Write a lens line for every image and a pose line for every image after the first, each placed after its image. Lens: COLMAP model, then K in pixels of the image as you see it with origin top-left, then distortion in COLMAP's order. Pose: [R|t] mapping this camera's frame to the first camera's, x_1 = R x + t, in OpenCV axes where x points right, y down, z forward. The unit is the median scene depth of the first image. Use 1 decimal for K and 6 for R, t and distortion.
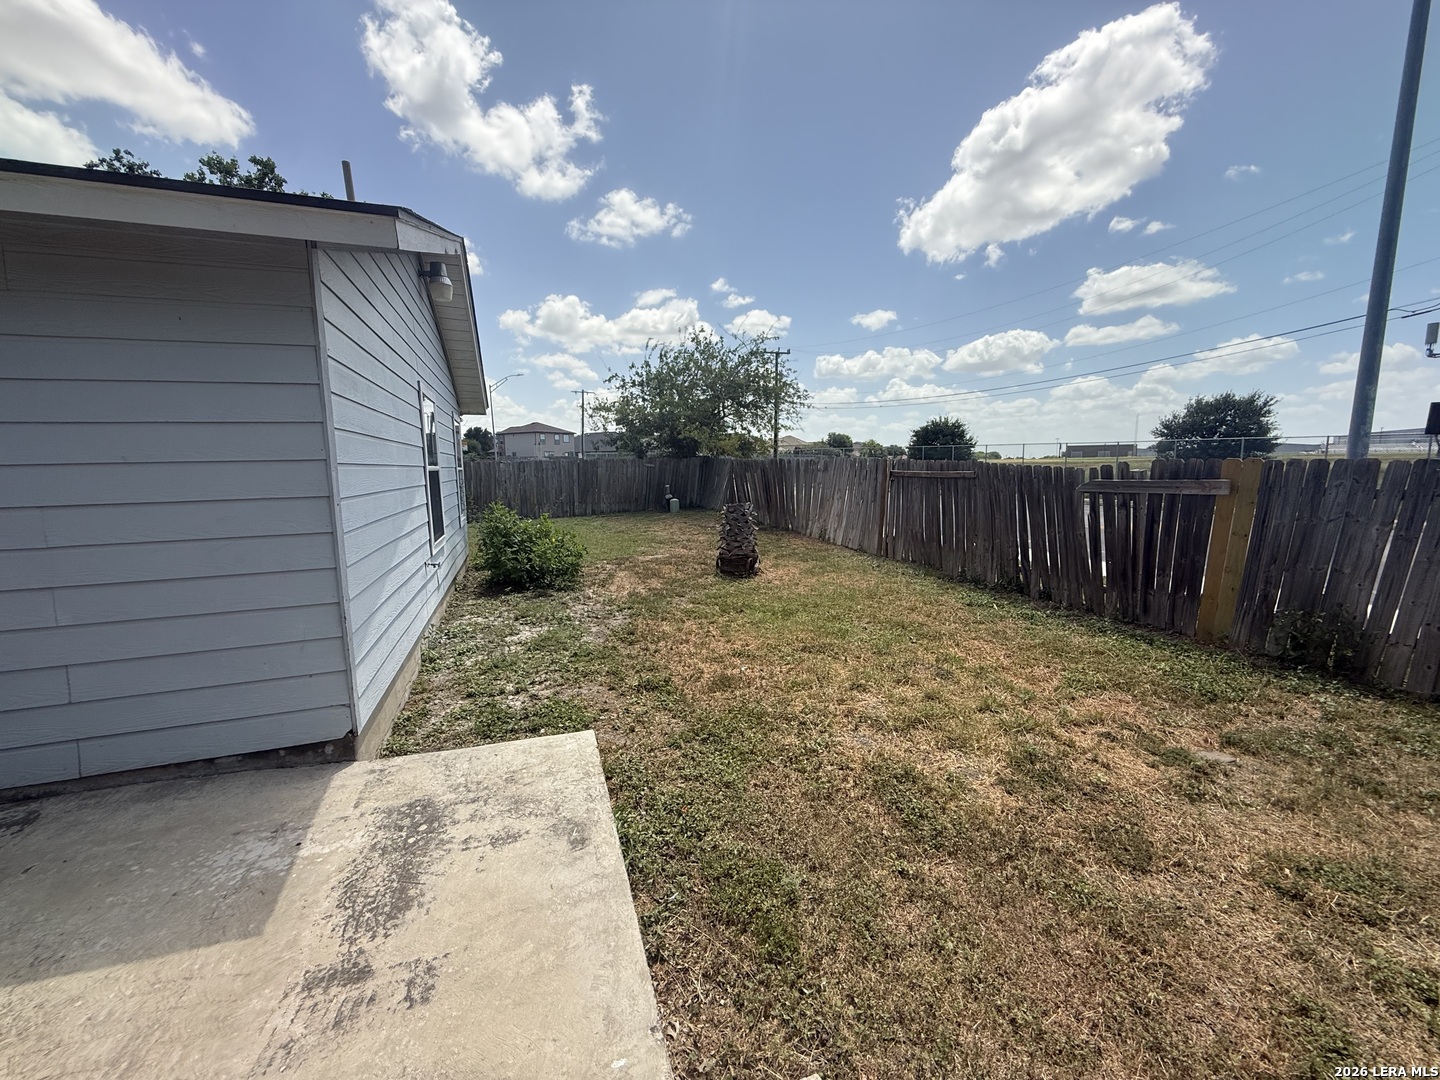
lens RADIAL K [[572.3, 0, 713.2], [0, 572.3, 537.9], [0, 0, 1]] dist [-0.002352, 0.000587]
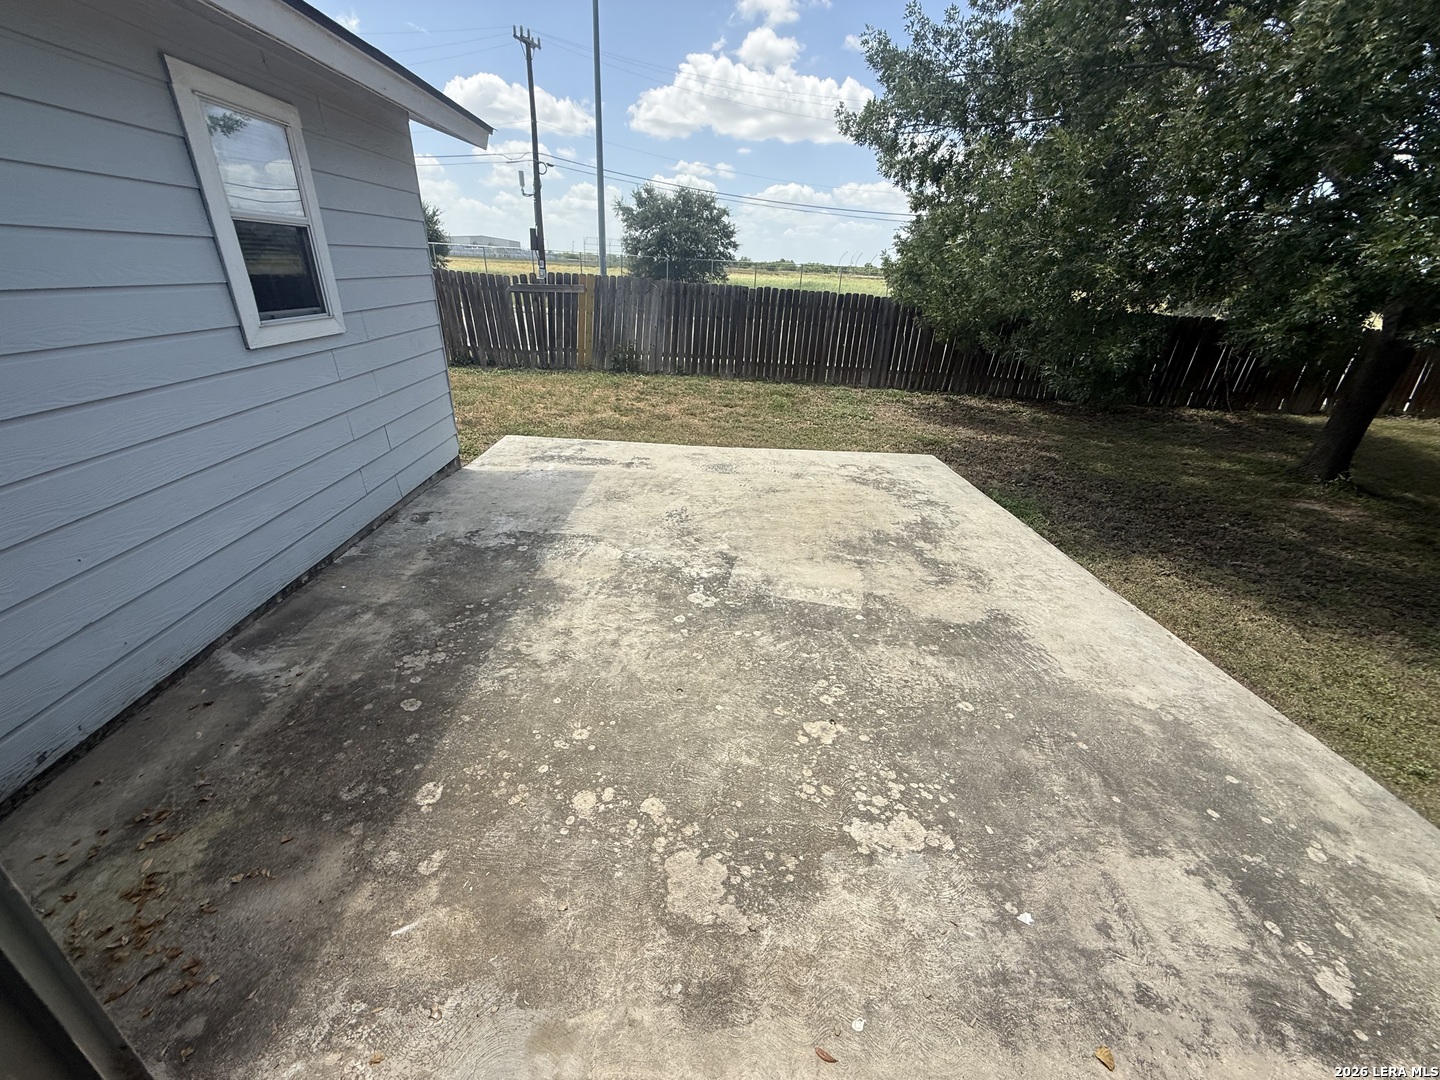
lens RADIAL K [[572.3, 0, 710.7], [0, 572.3, 543.9], [0, 0, 1]] dist [-0.002352, 0.000587]
pose [[0.317389, -0.387691, 0.865425, -2.120797], [0.077241, 0.920148, 0.383878, 0.002447], [-0.945144, -0.054992, 0.321990, -0.281900]]
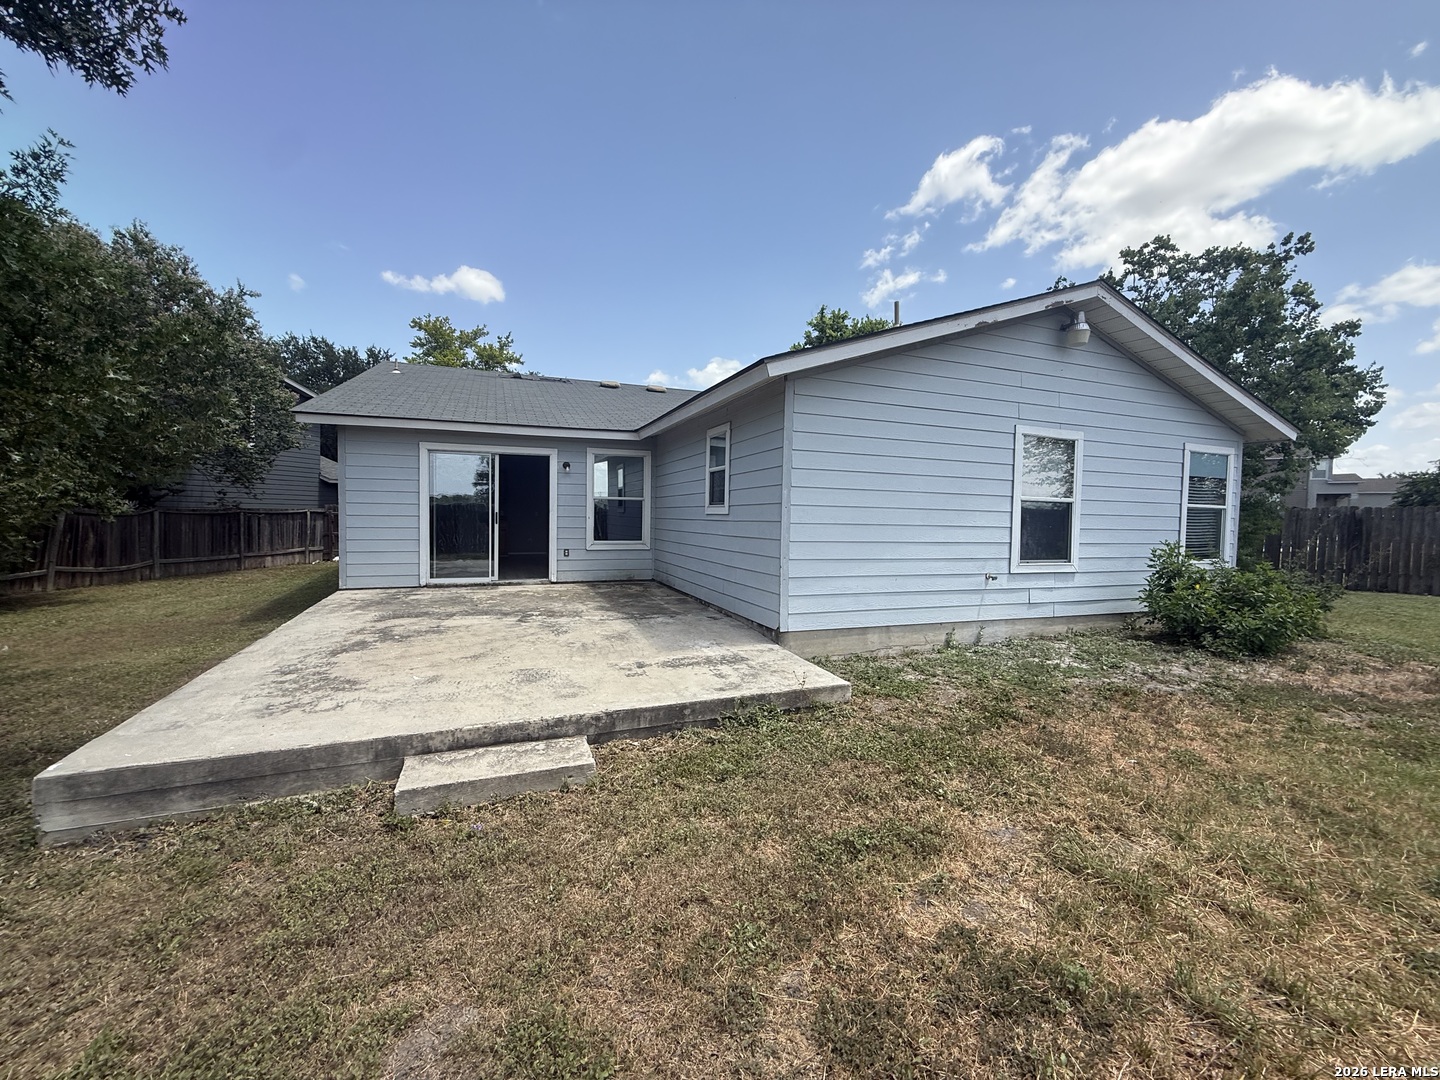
lens RADIAL K [[572.3, 0, 724.2], [0, 572.3, 539.3], [0, 0, 1]] dist [-0.002352, 0.000587]
pose [[0.050601, 0.054557, -0.997228, 1.319563], [-0.144539, 0.988395, 0.046739, -0.015086], [0.988204, 0.141773, 0.057899, 0.723581]]
